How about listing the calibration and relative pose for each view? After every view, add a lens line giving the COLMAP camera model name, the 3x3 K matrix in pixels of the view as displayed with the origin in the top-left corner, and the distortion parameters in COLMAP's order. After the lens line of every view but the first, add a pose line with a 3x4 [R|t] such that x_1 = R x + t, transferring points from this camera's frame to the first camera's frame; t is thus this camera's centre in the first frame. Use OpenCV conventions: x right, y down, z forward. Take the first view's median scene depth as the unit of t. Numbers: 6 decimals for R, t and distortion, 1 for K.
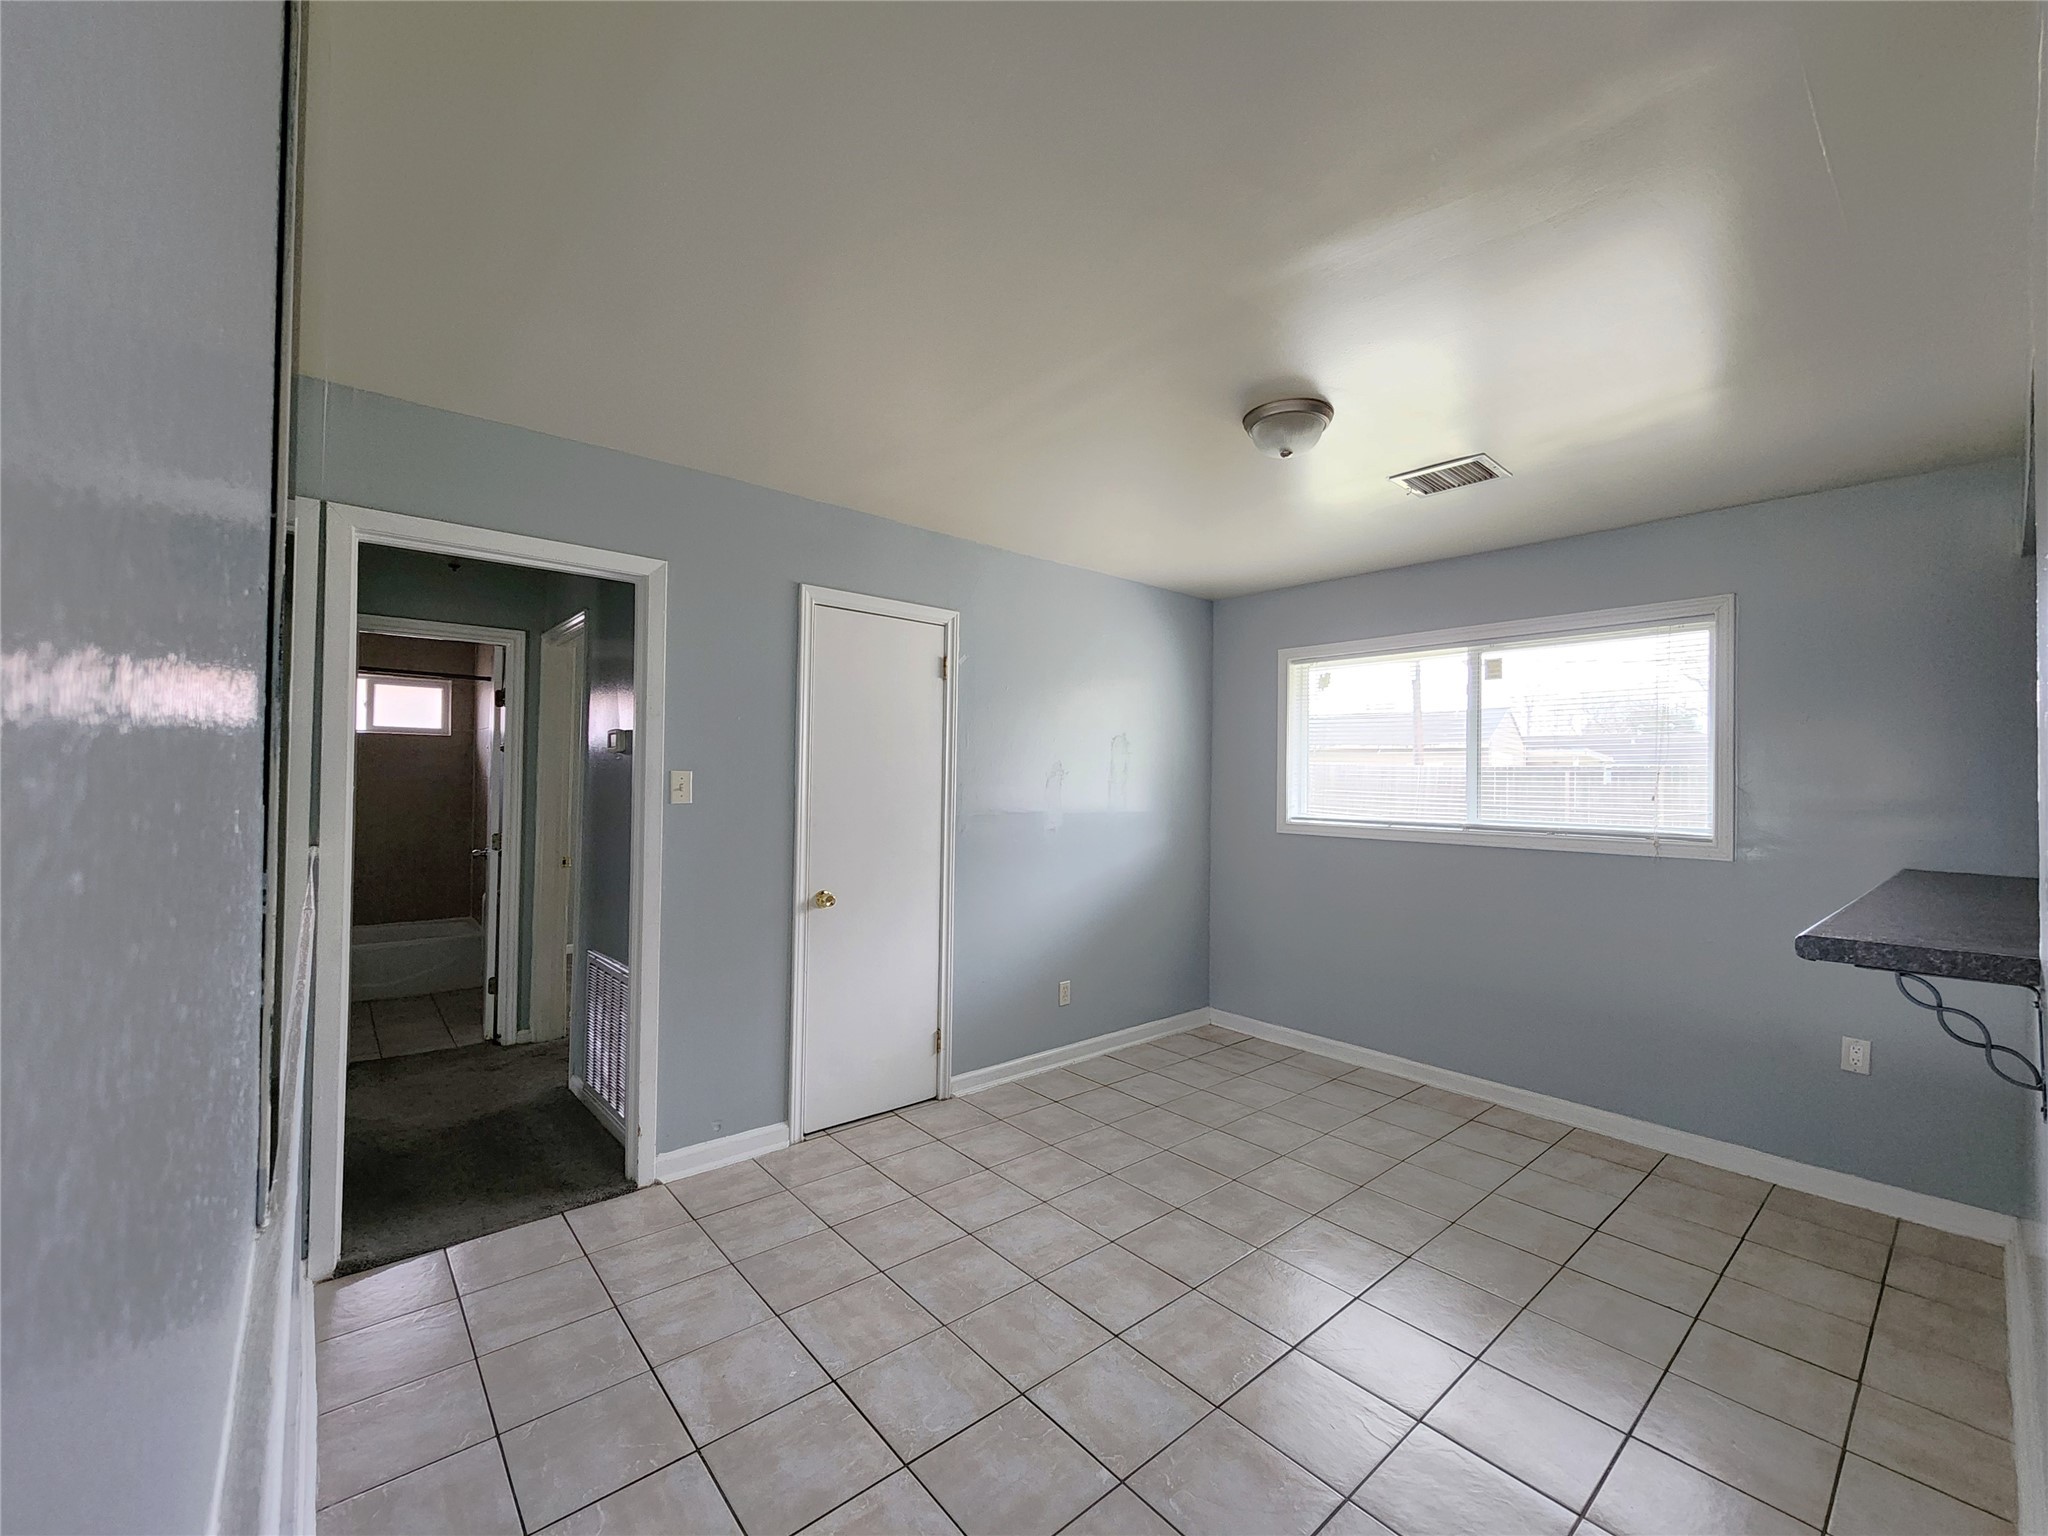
lens RADIAL K [[836.6, 0, 1028.5], [0, 836.6, 772.2], [0, 0, 1]] dist [0.002160, -0.000266]
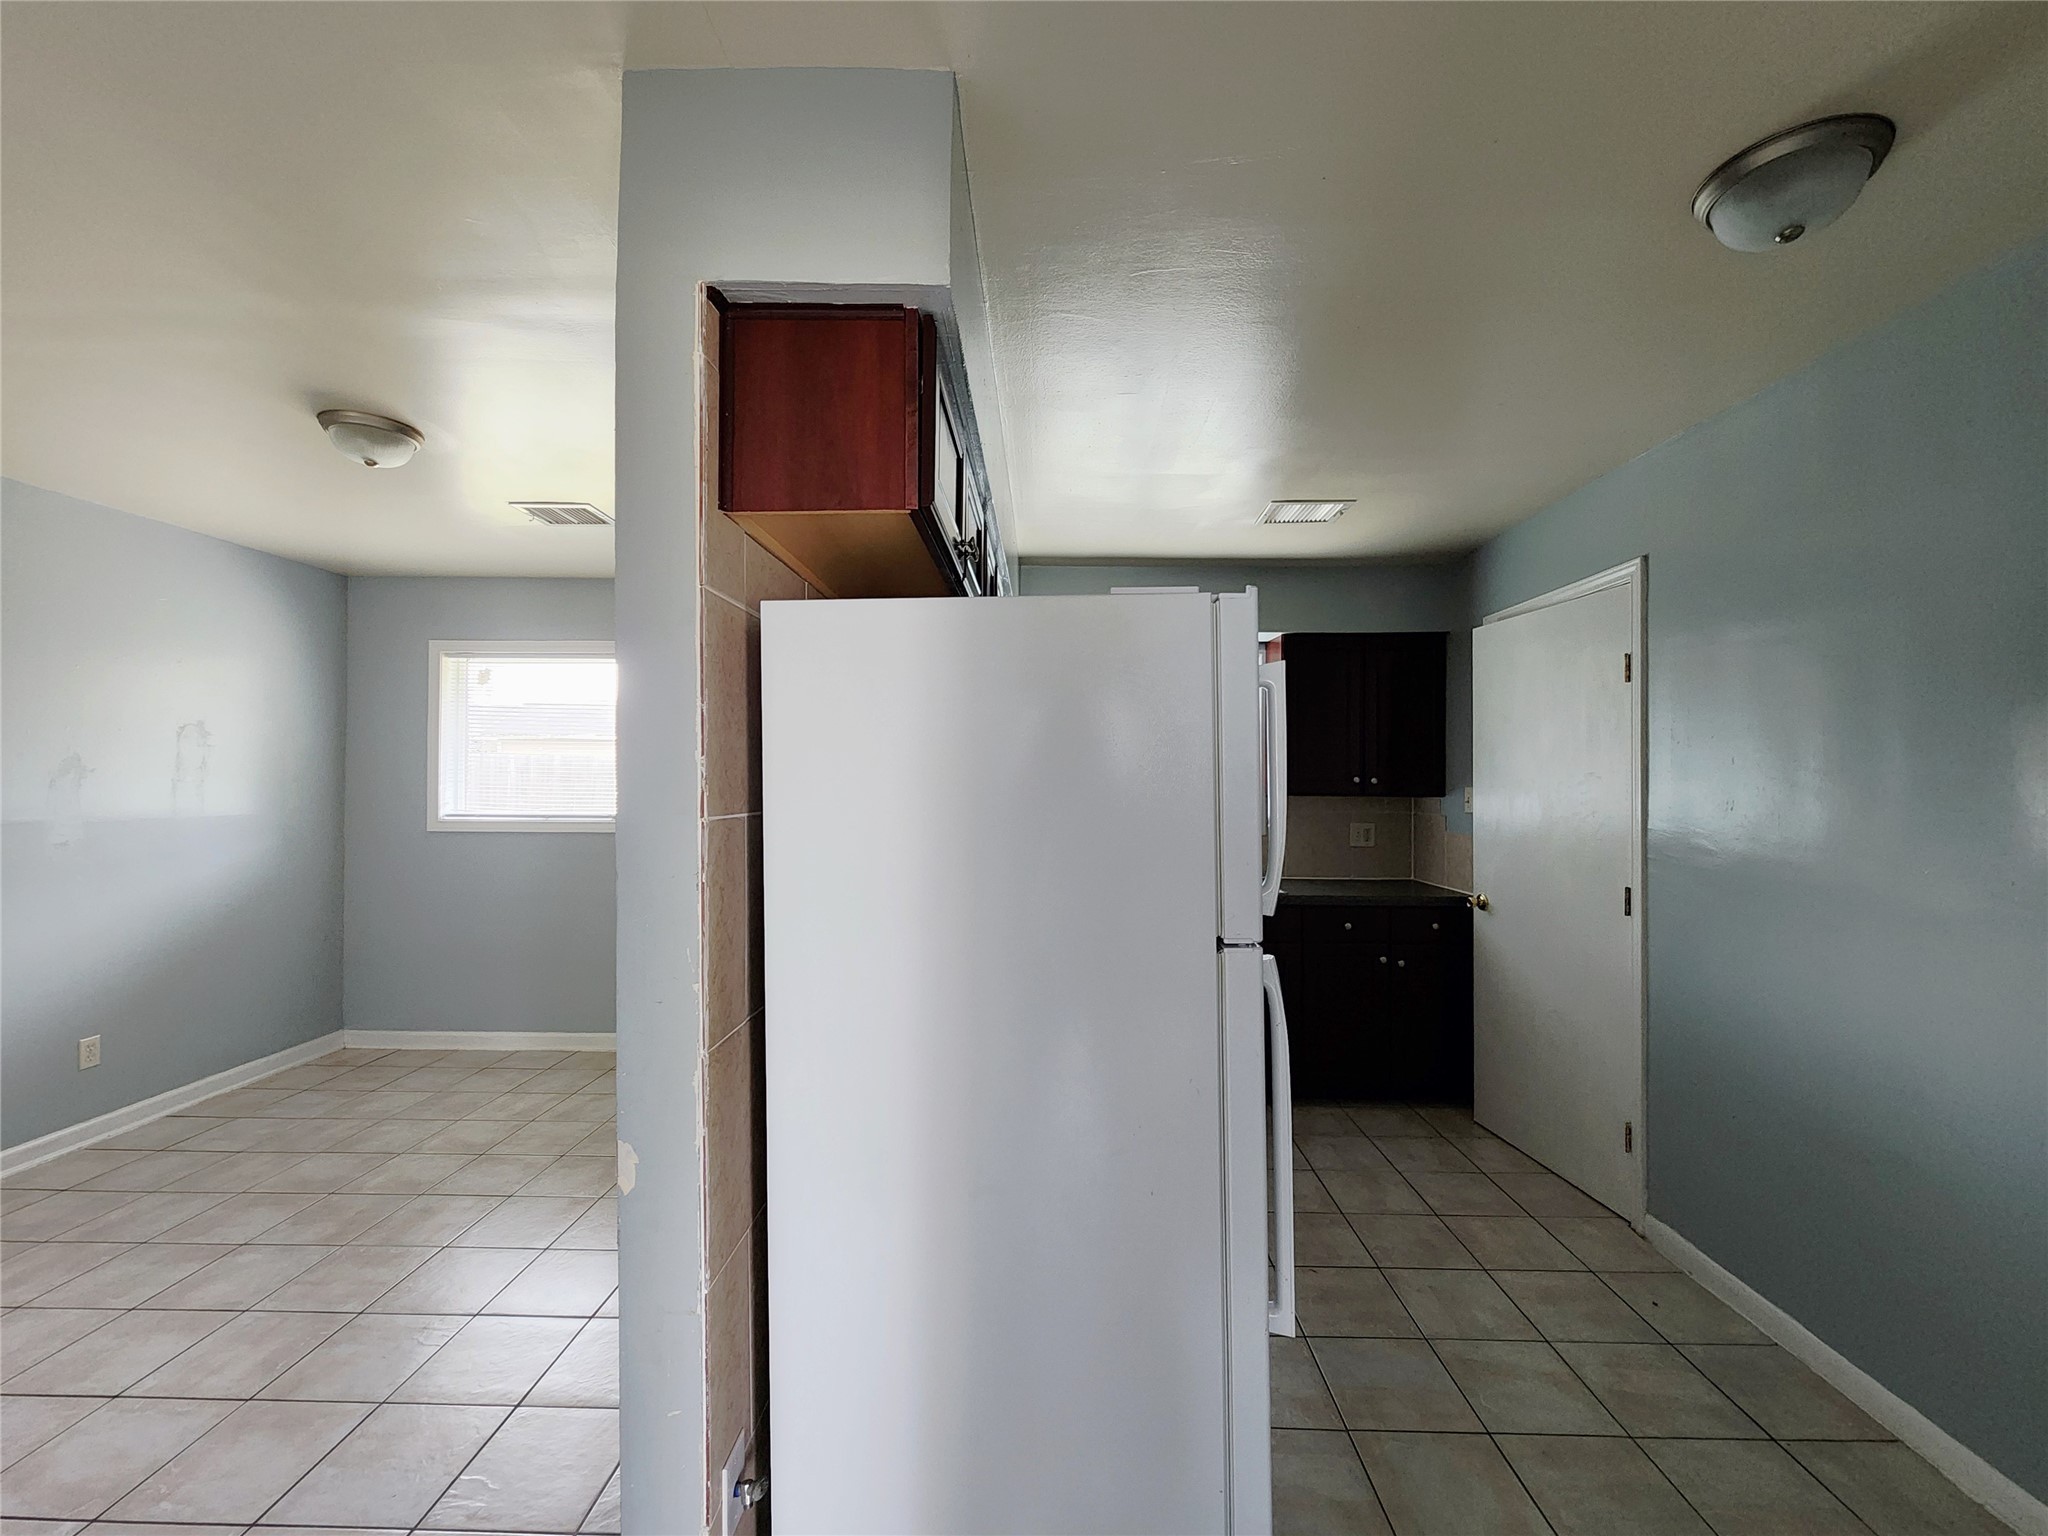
lens RADIAL K [[836.6, 0, 1028.5], [0, 836.6, 772.2], [0, 0, 1]] dist [0.002160, -0.000266]
pose [[0.668013, -0.004620, 0.744135, 0.058247], [-0.004079, 0.999943, 0.009871, -0.010487], [-0.744138, -0.009629, 0.667956, -0.211679]]
